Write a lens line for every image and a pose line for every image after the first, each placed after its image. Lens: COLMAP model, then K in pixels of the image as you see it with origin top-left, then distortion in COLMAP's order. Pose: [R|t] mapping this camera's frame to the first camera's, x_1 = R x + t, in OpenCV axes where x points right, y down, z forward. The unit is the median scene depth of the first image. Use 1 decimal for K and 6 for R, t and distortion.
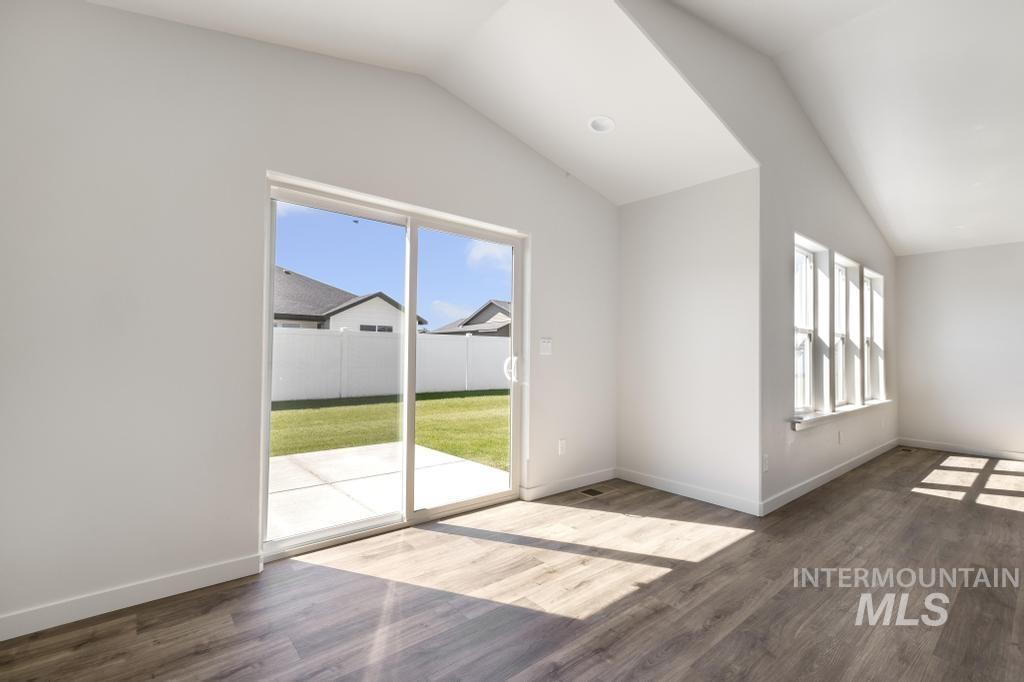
lens RADIAL K [[456.5, 0, 512.1], [0, 456.5, 354.3], [0, 0, 1]] dist [0.002532, 0.000207]
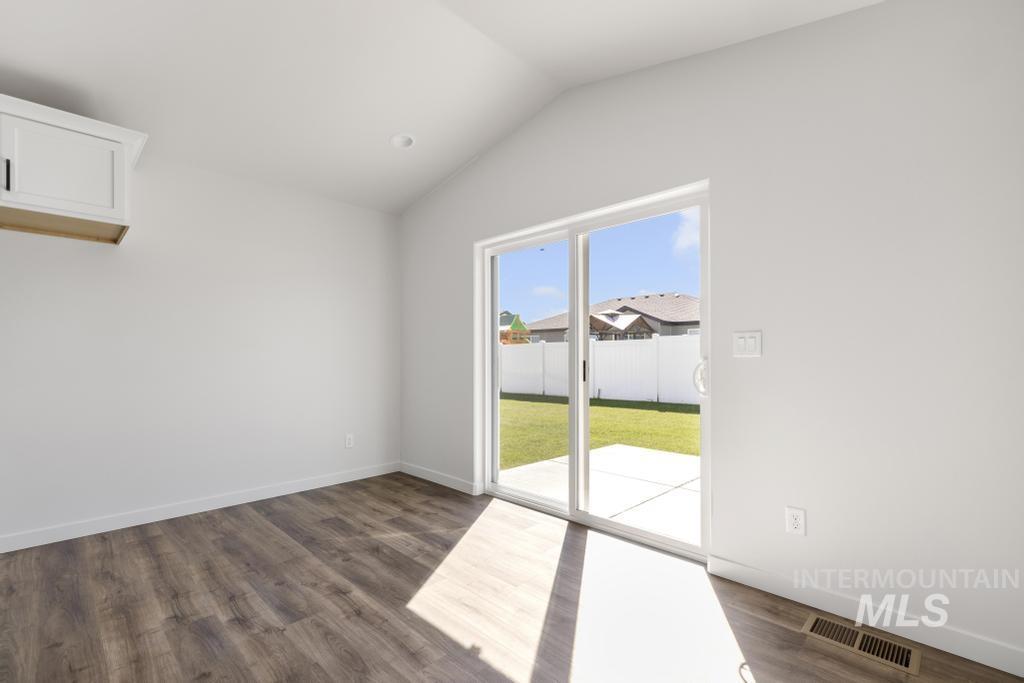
lens RADIAL K [[456.5, 0, 512.1], [0, 456.5, 354.8], [0, 0, 1]] dist [0.002532, 0.000207]
pose [[0.083959, -0.024364, -0.996171, 1.039223], [-0.000441, 0.999700, -0.024487, 0.018705], [0.996469, 0.002495, 0.083923, 0.963309]]
